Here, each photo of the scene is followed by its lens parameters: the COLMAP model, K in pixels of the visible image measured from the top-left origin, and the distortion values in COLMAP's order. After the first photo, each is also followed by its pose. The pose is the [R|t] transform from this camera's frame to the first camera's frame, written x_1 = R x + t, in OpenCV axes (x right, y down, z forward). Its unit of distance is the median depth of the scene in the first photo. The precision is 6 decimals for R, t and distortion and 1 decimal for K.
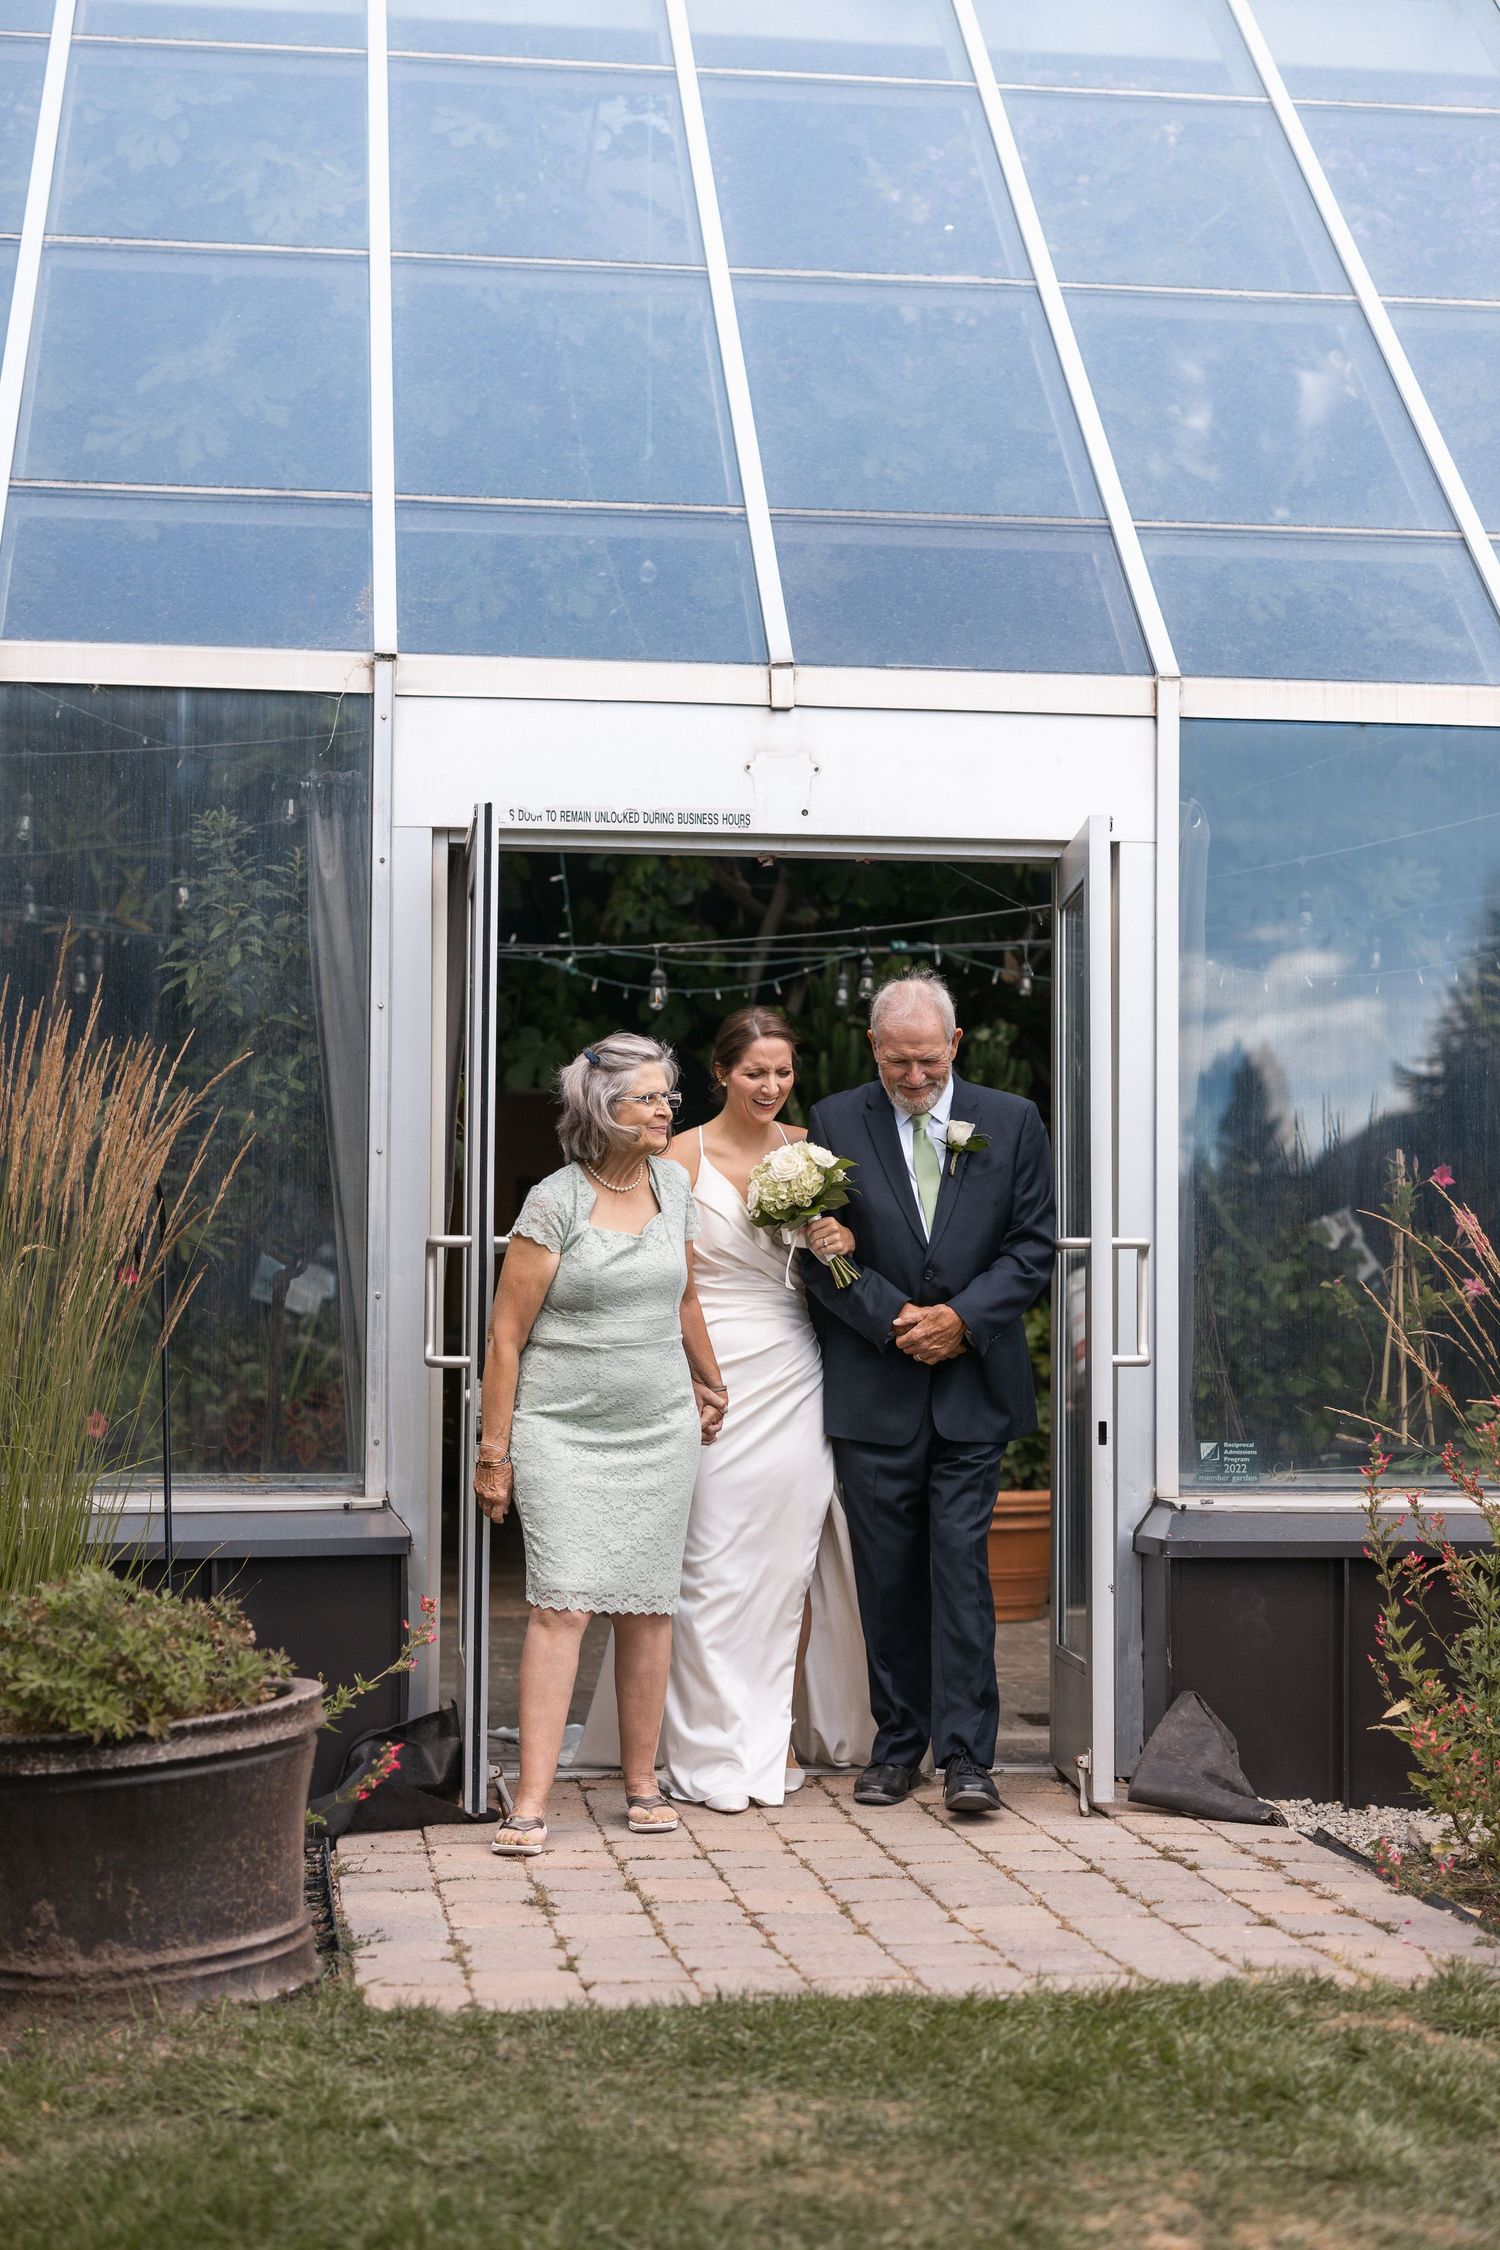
lens RADIAL K [[3280.1, 0, 774.9], [0, 3280.1, 1184.6], [0, 0, 1]] dist [0.011249, 0.000000]
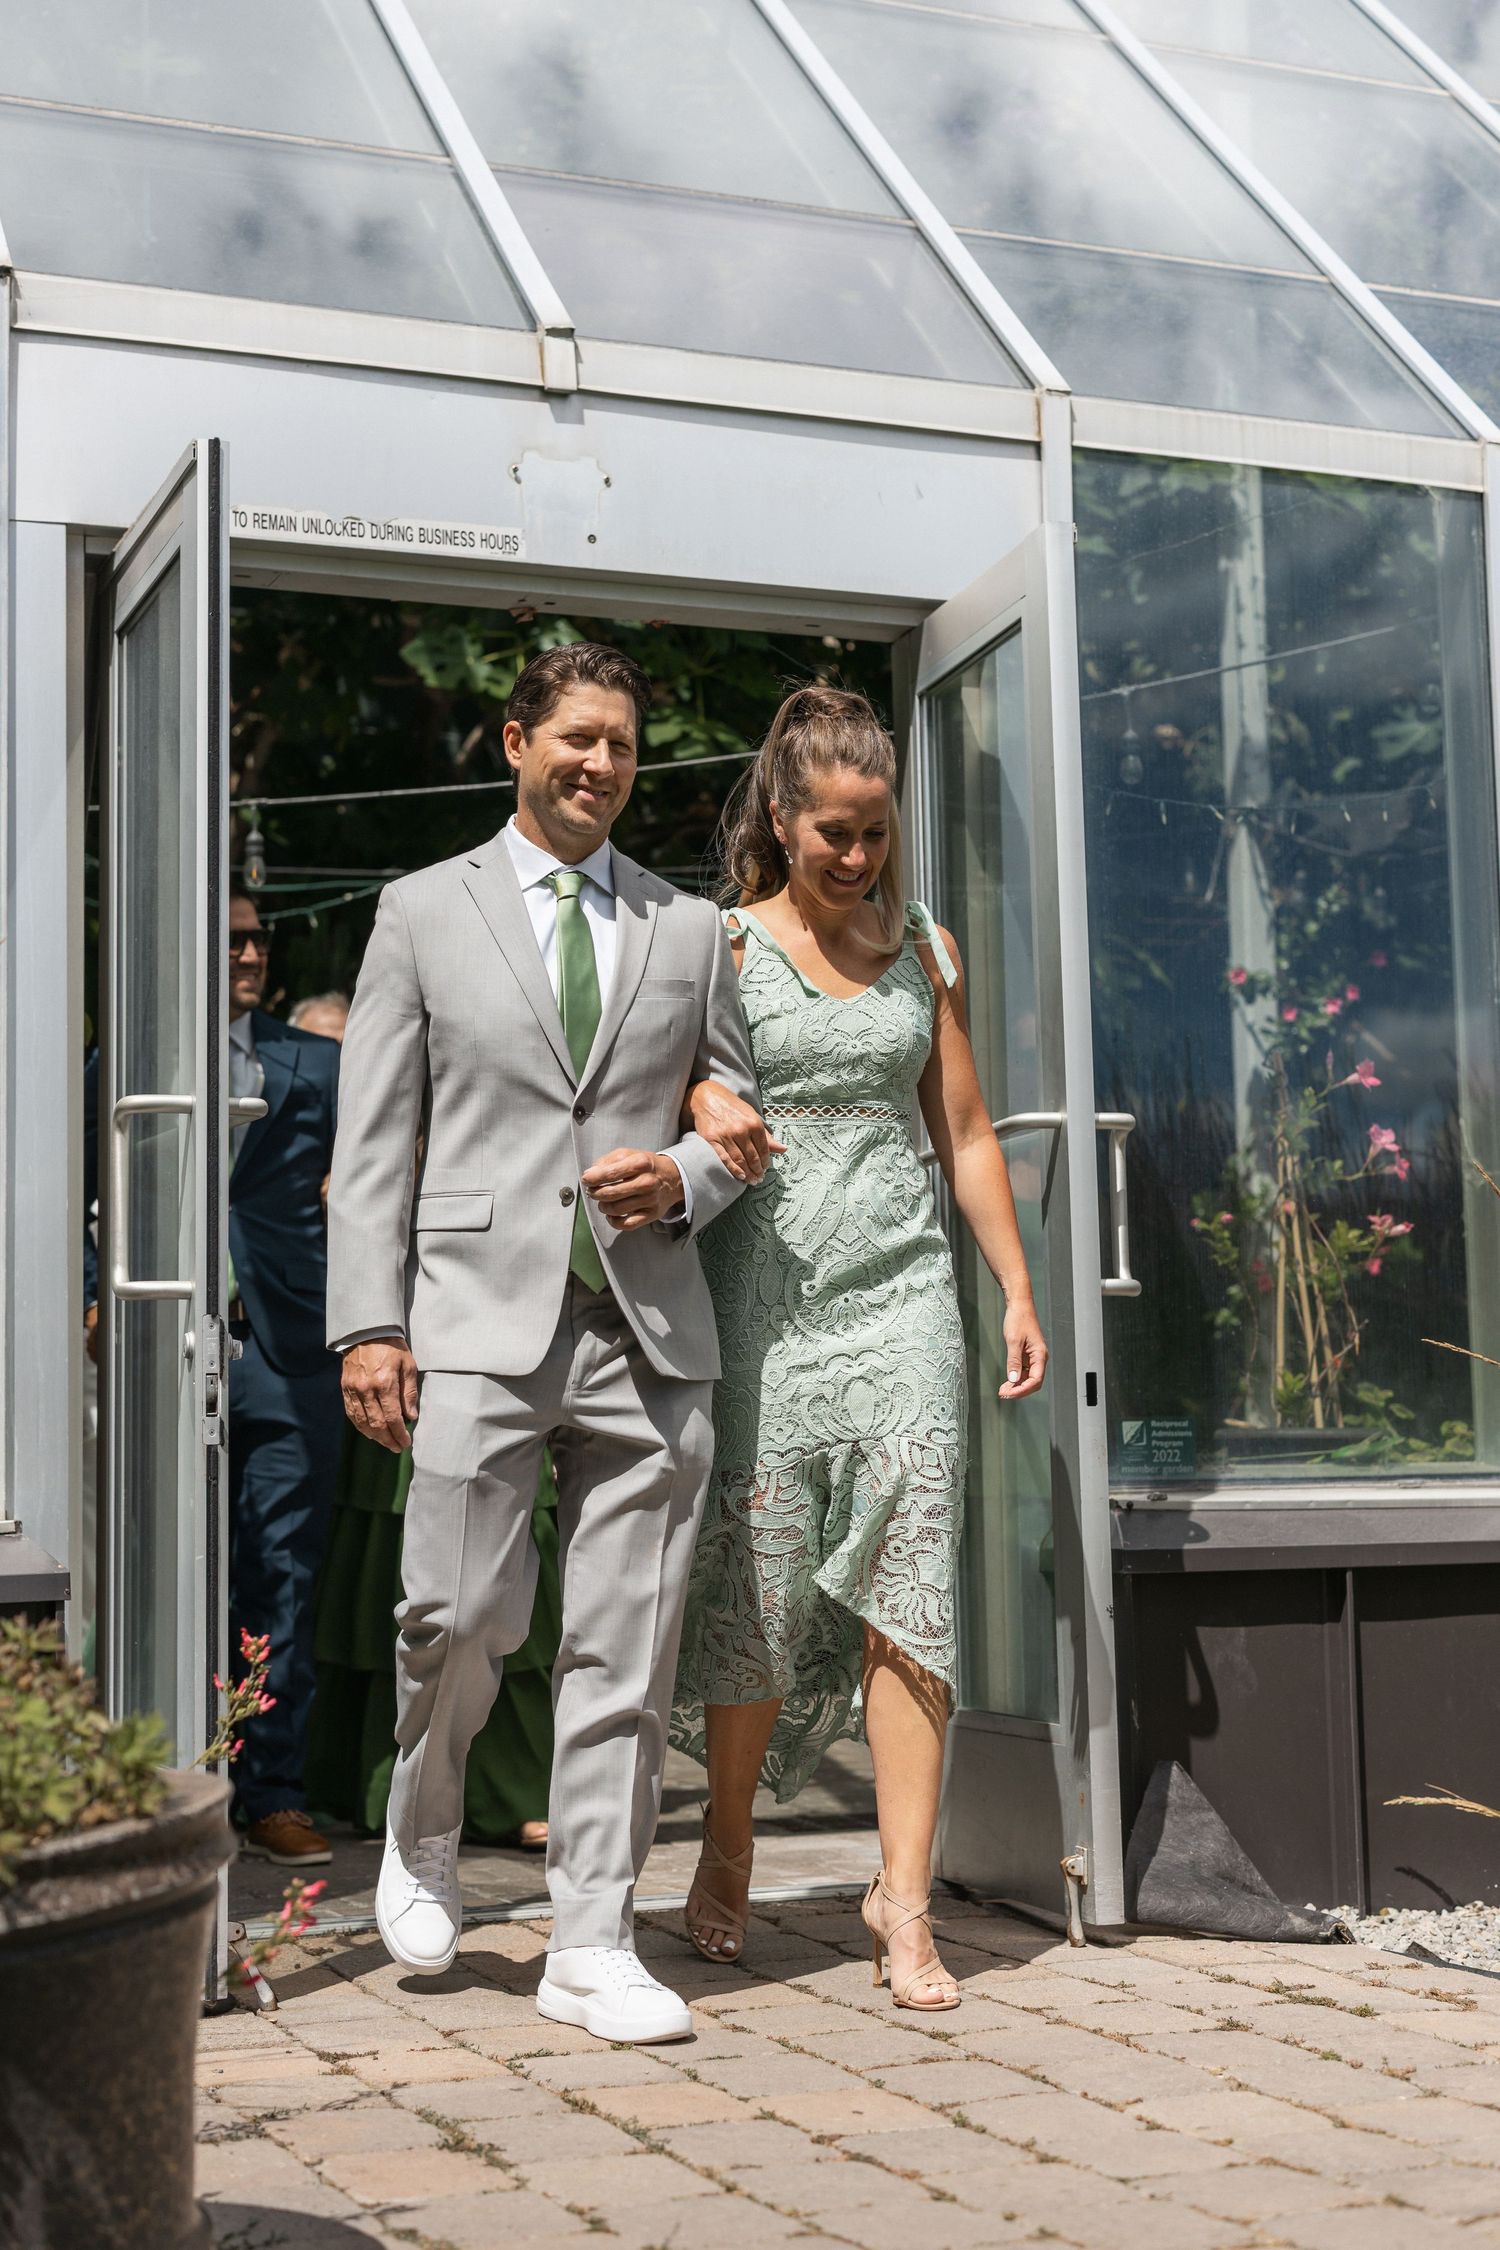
lens RADIAL K [[3280.1, 0, 760.7], [0, 3280.1, 1125.8], [0, 0, 1]] dist [0.011249, 0.000000]
pose [[0.972556, 0.001908, 0.232661, -0.123077], [0.010776, 0.998524, -0.053234, 0.052940], [-0.232420, 0.054280, 0.971100, 0.315827]]
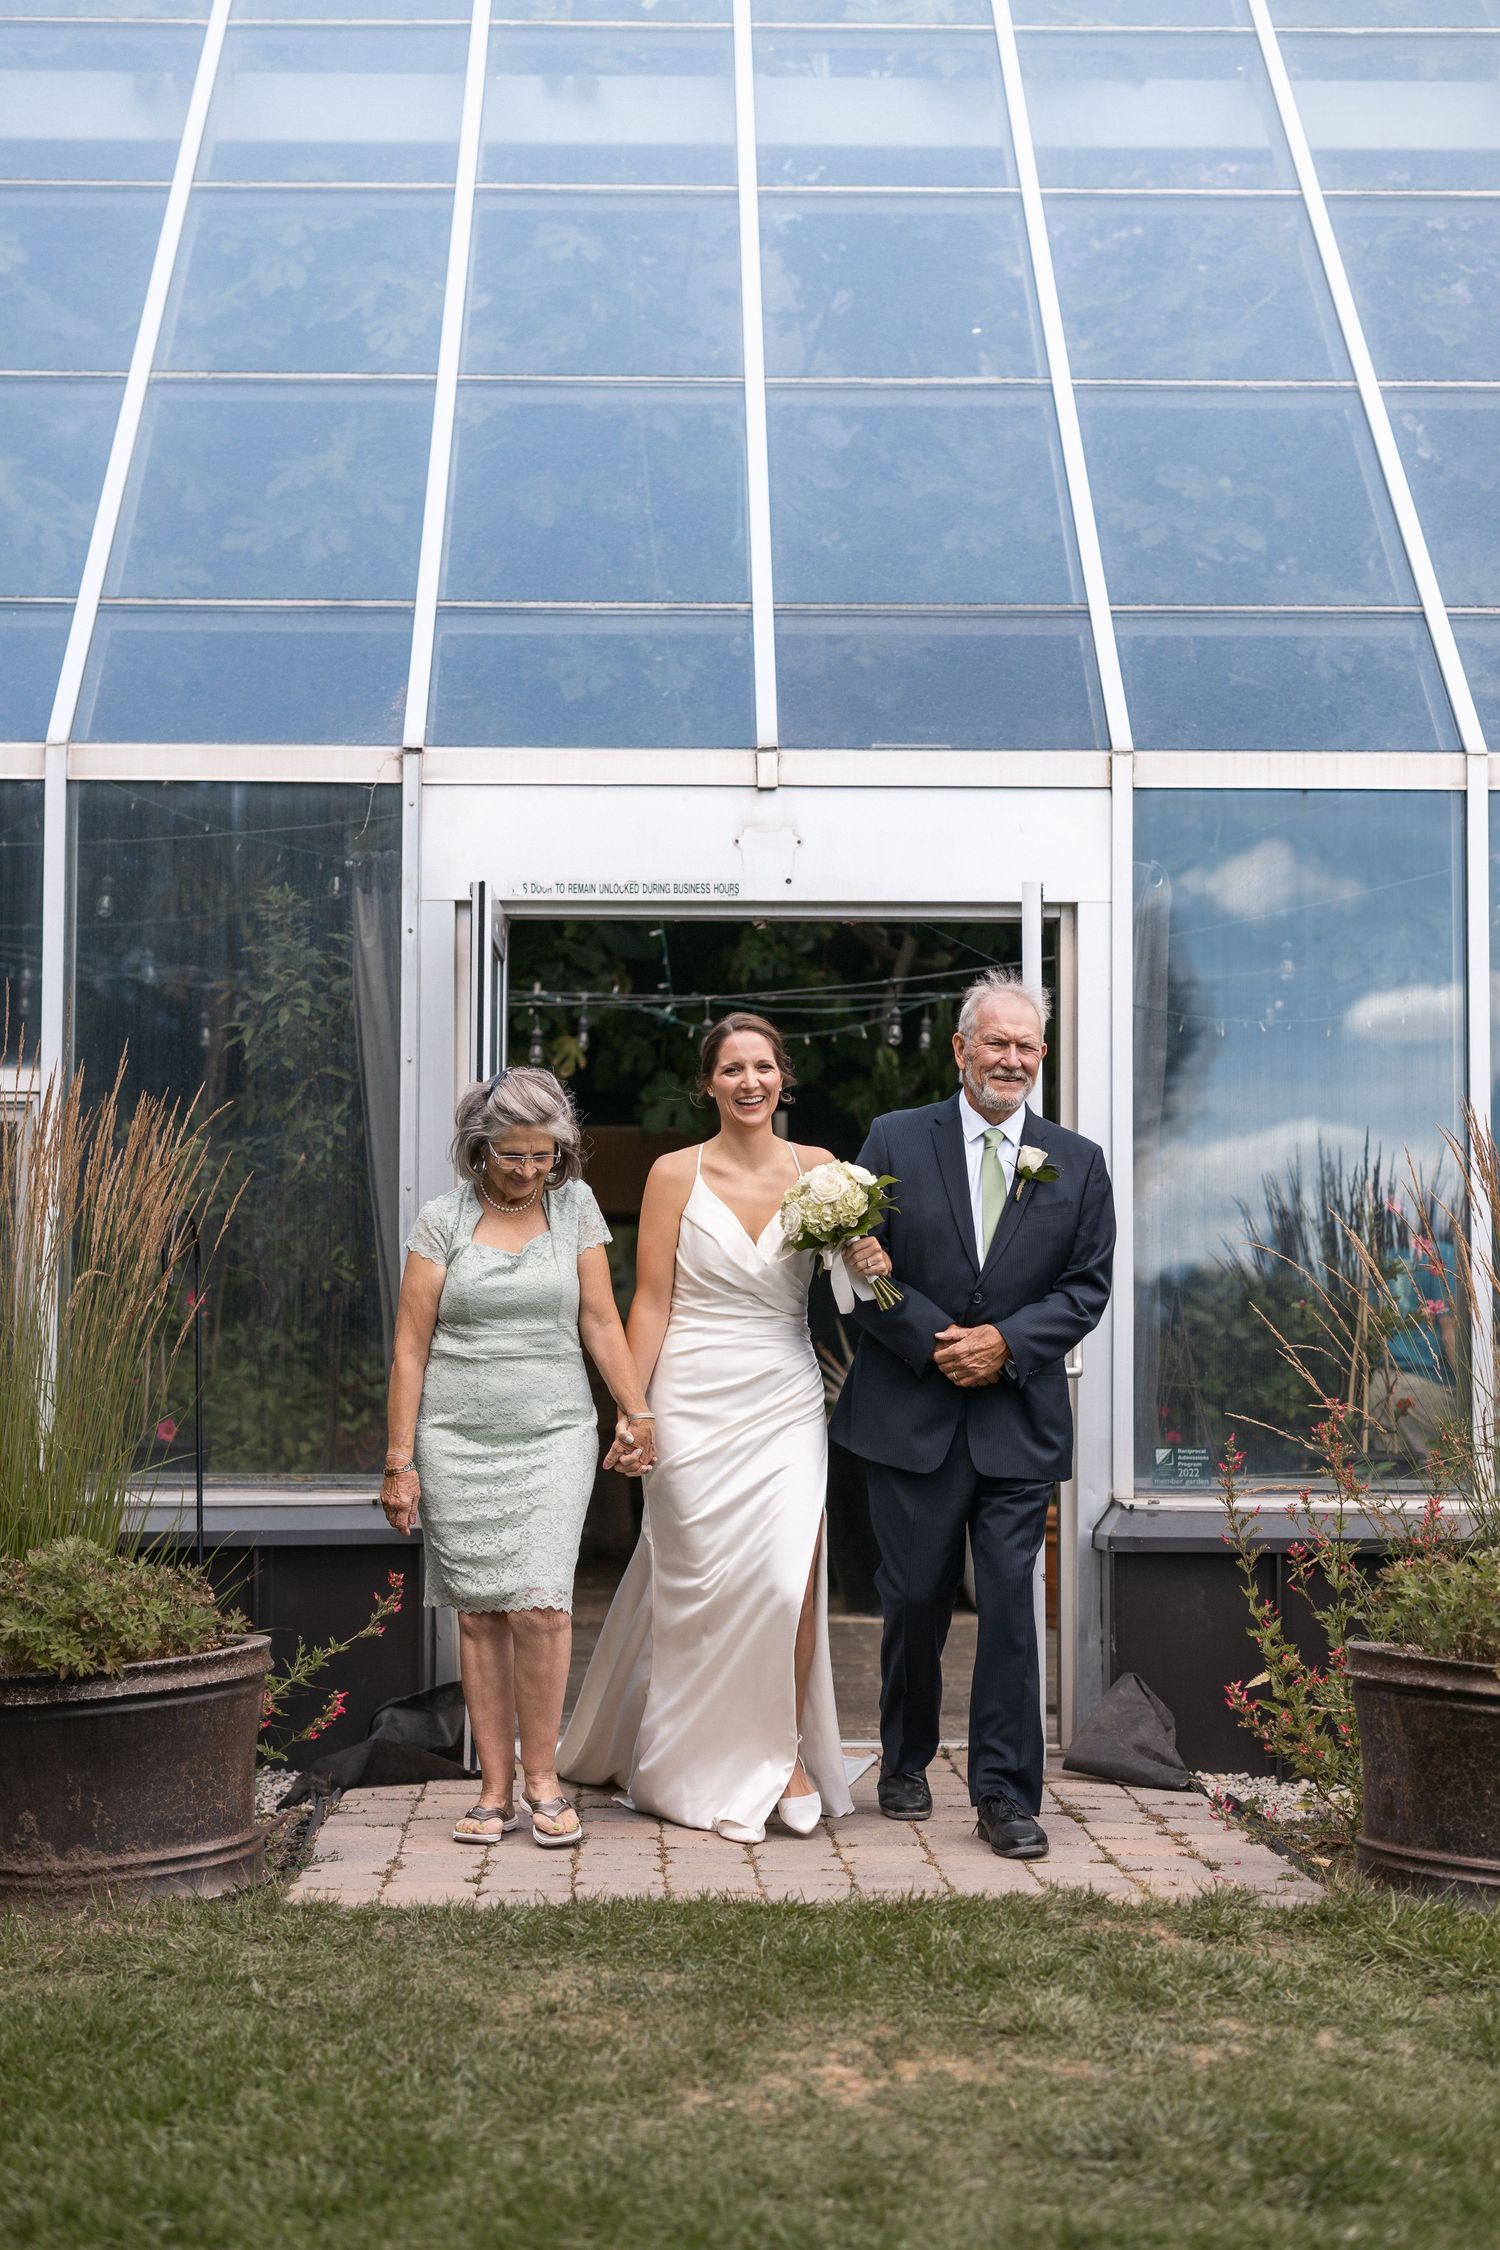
lens RADIAL K [[3280.1, 0, 677.5], [0, 3280.1, 1197.7], [0, 0, 1]] dist [0.011249, 0.000000]
pose [[0.993817, -0.006586, -0.110836, 0.096468], [0.005863, 0.999959, -0.006845, 0.001430], [0.110876, 0.006153, 0.993815, -0.111674]]
